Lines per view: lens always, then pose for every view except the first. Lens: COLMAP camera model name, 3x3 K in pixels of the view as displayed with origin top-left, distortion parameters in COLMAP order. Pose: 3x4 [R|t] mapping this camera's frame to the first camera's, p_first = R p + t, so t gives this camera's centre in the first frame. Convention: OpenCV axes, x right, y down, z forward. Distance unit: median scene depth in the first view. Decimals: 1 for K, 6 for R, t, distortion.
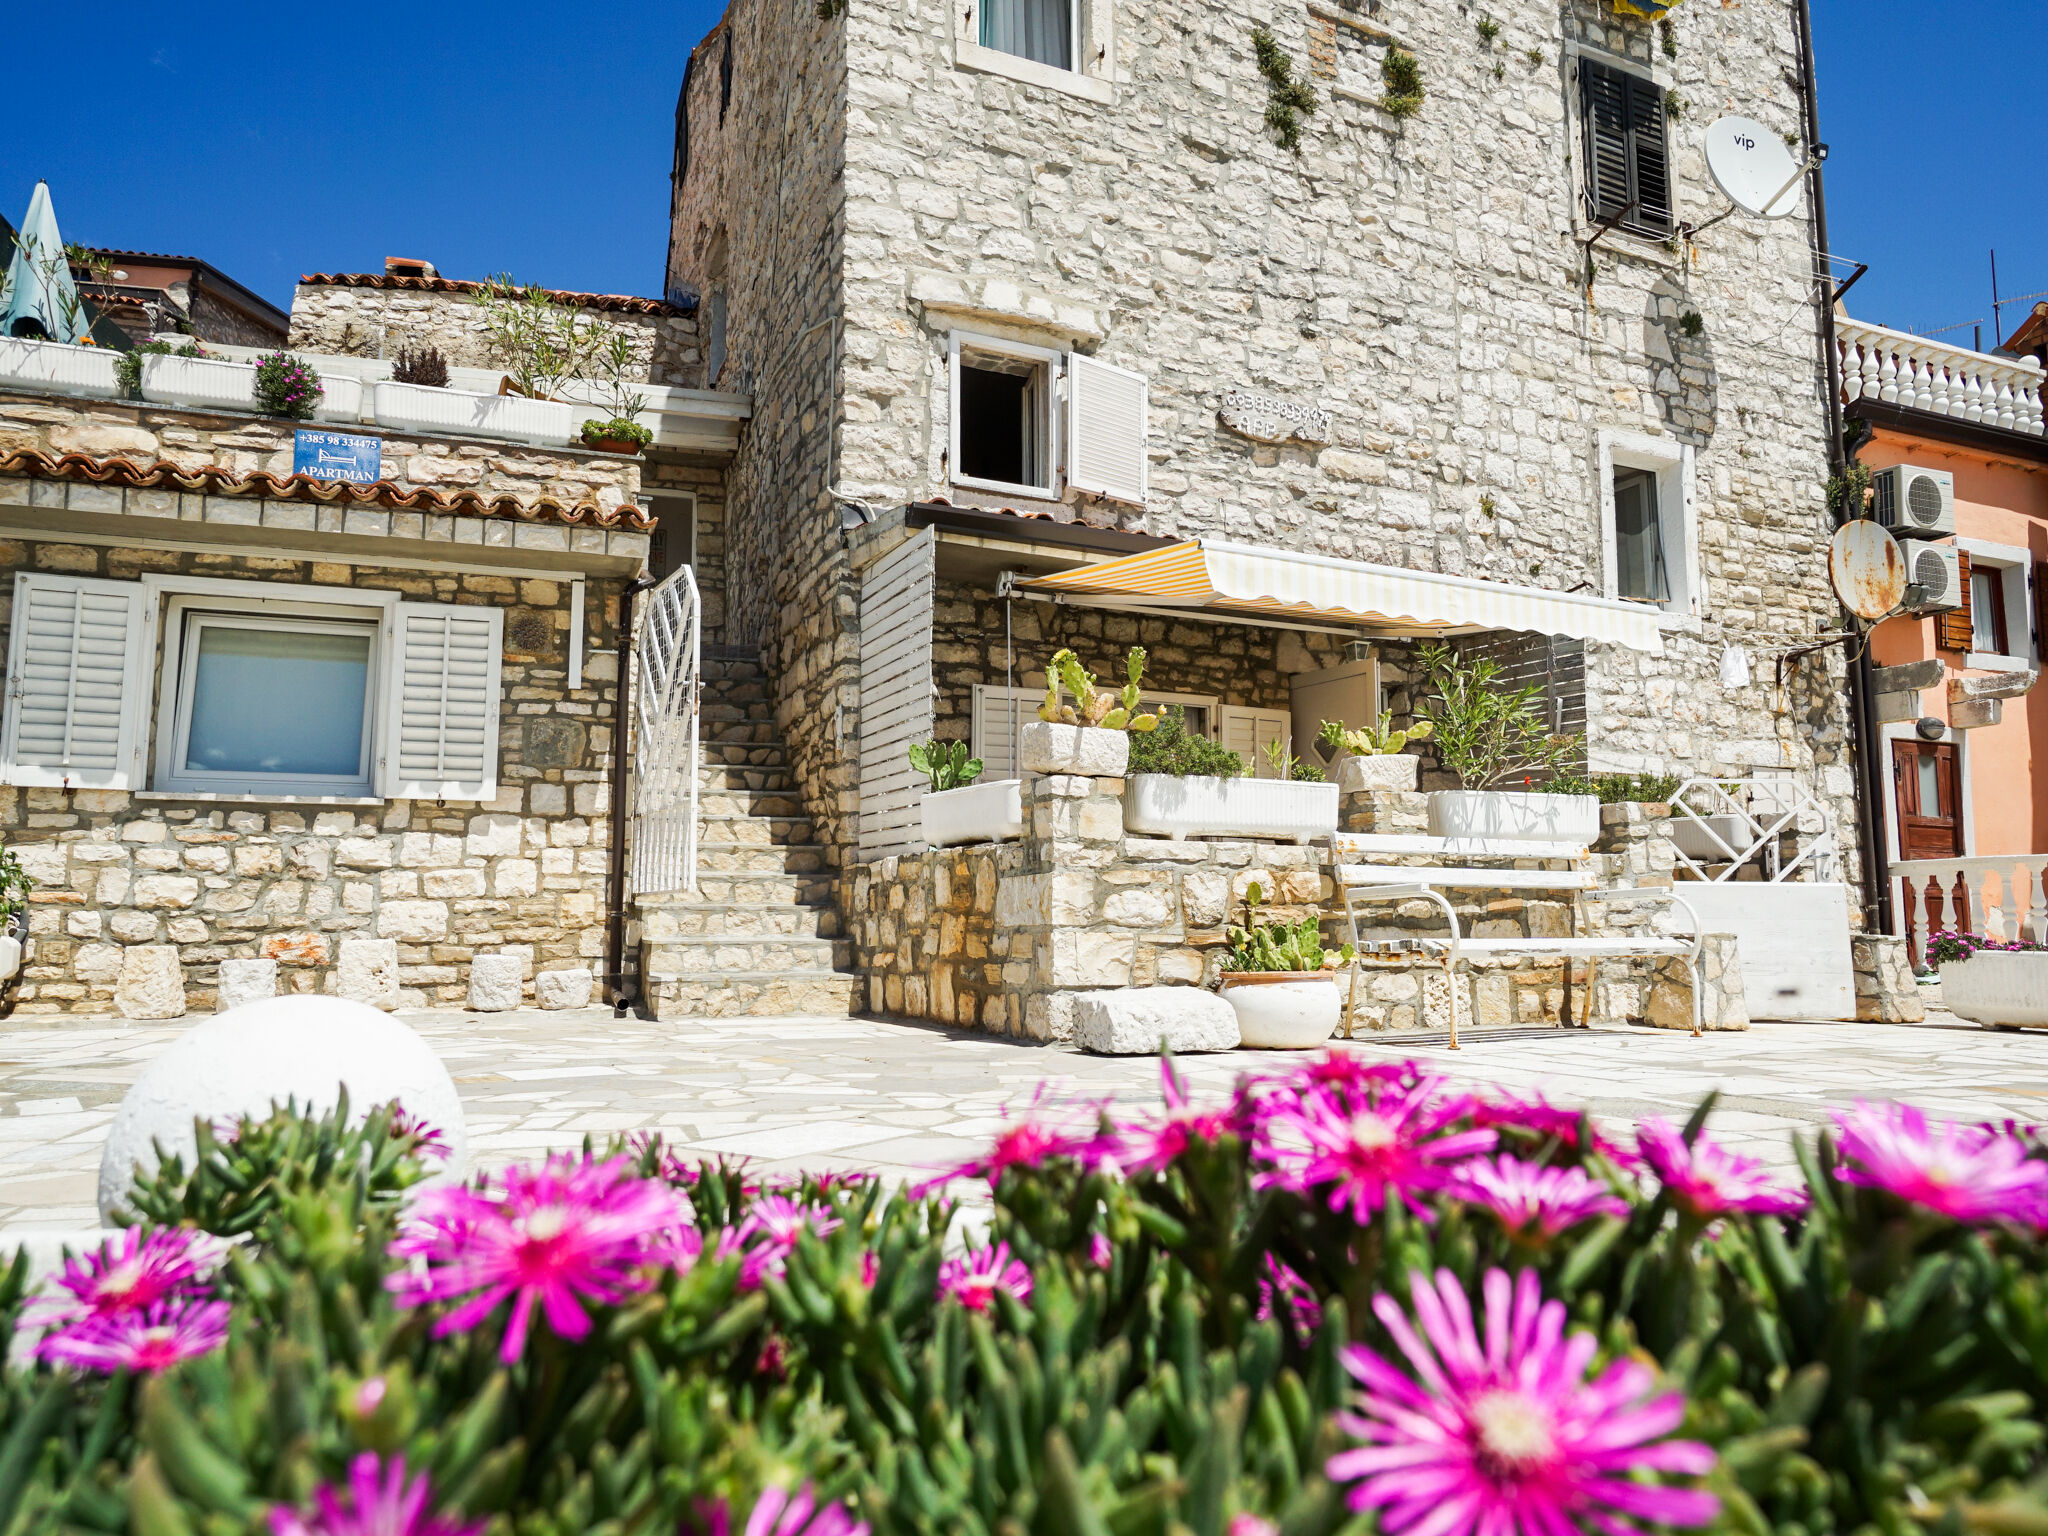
lens RADIAL K [[1462.5, 0, 1022.4], [0, 1462.5, 770.7], [0, 0, 1]] dist [-0.002321, 0.007162]
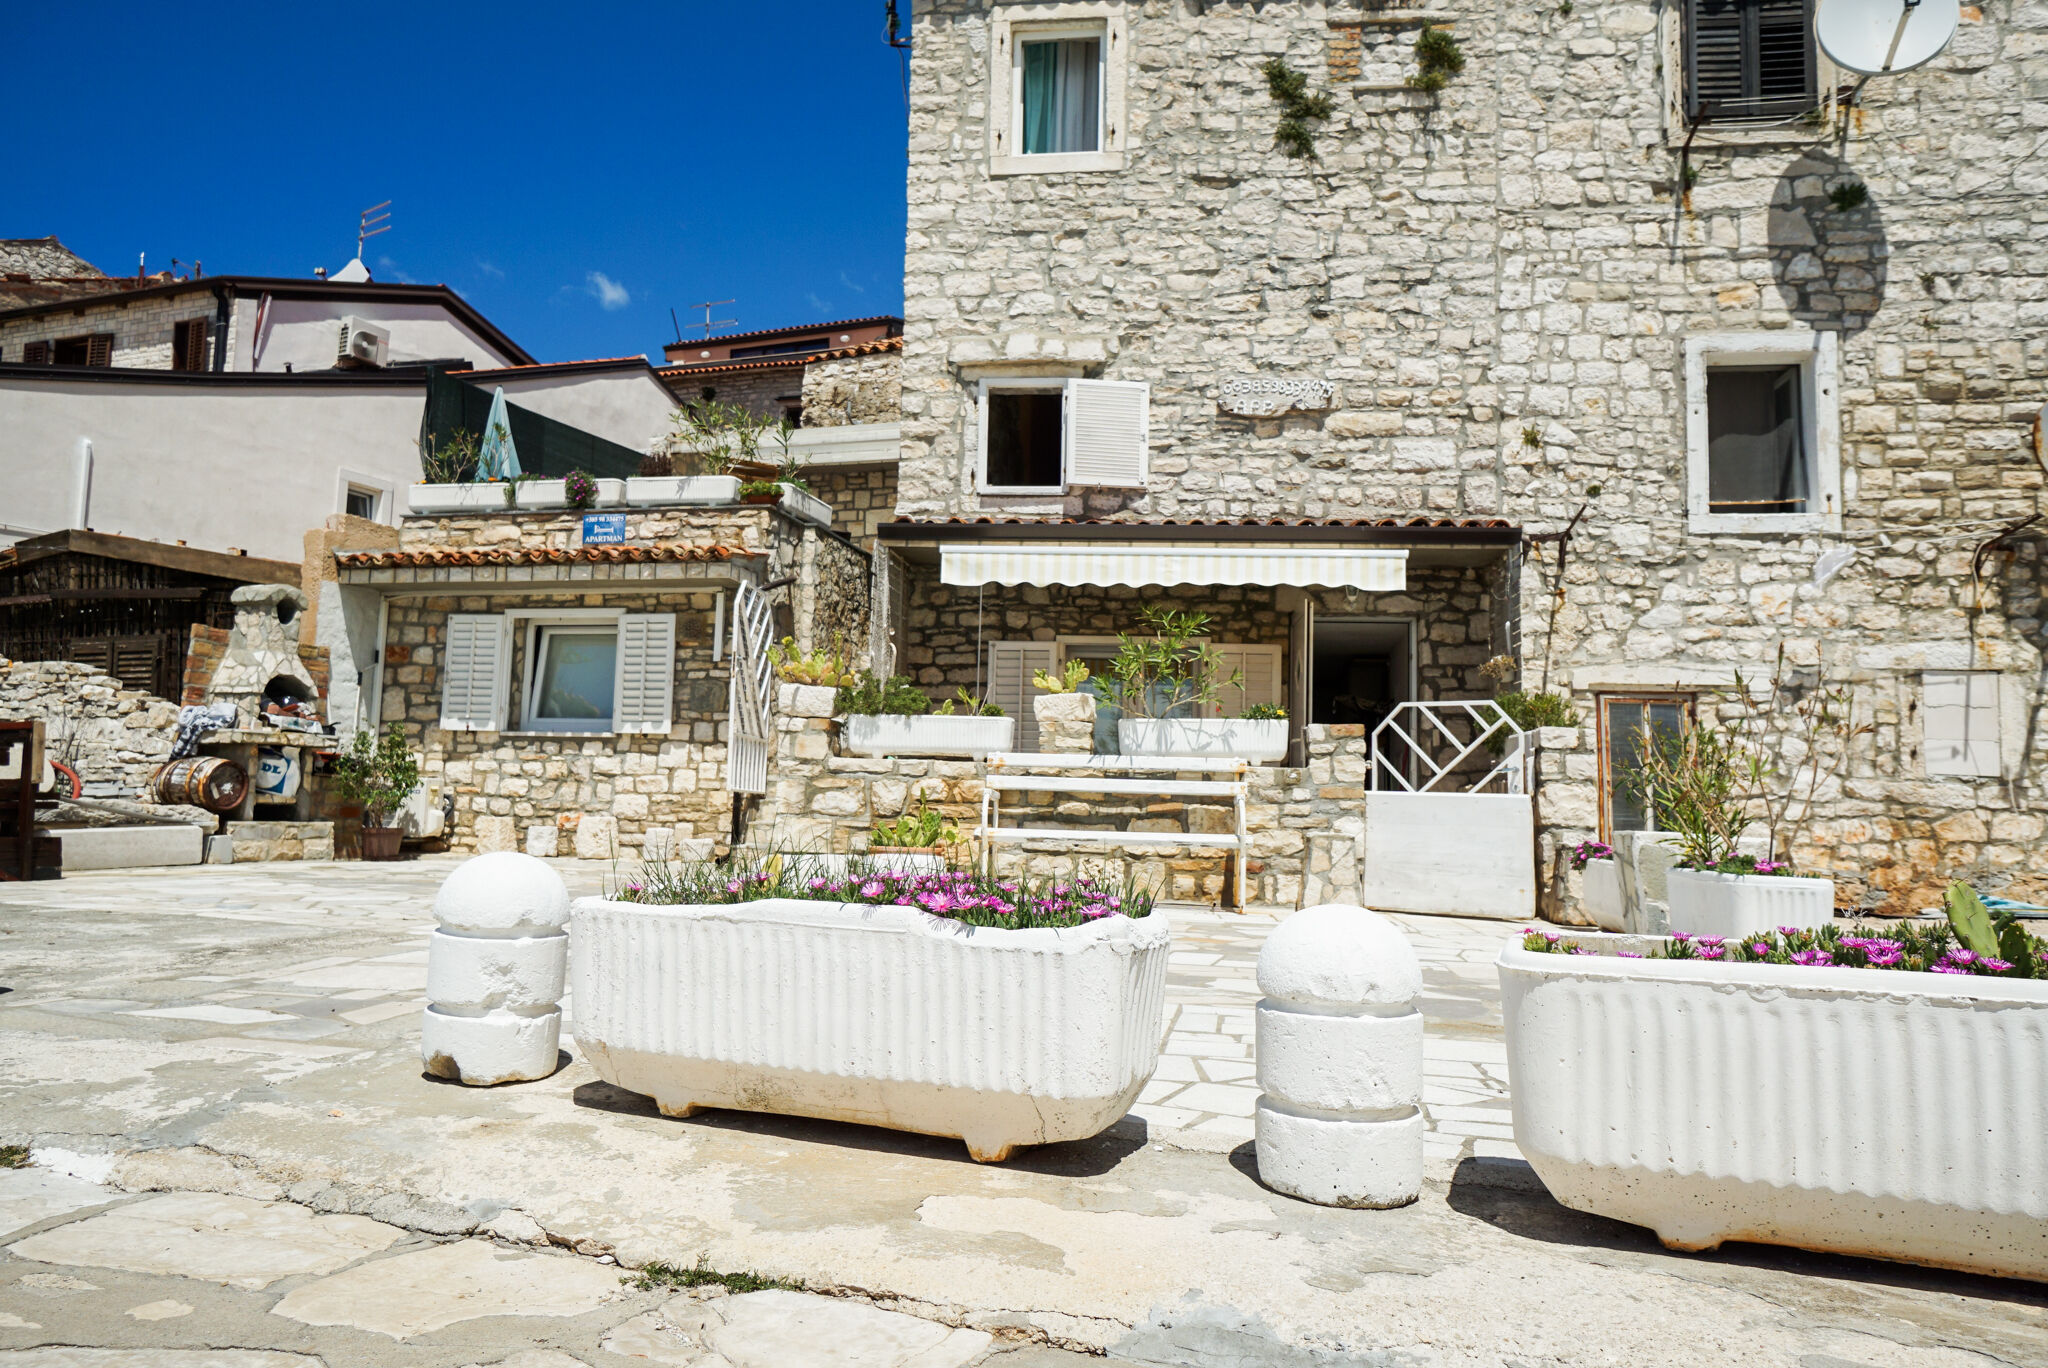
lens RADIAL K [[1446.5, 0, 1021.2], [0, 1446.5, 686.0], [0, 0, 1]] dist [0.024787, 0.009515]
pose [[0.829316, -0.029473, -0.558003, 0.676151], [0.032536, 0.999461, -0.004435, -0.009566], [0.557832, -0.014477, 0.829827, -0.089621]]
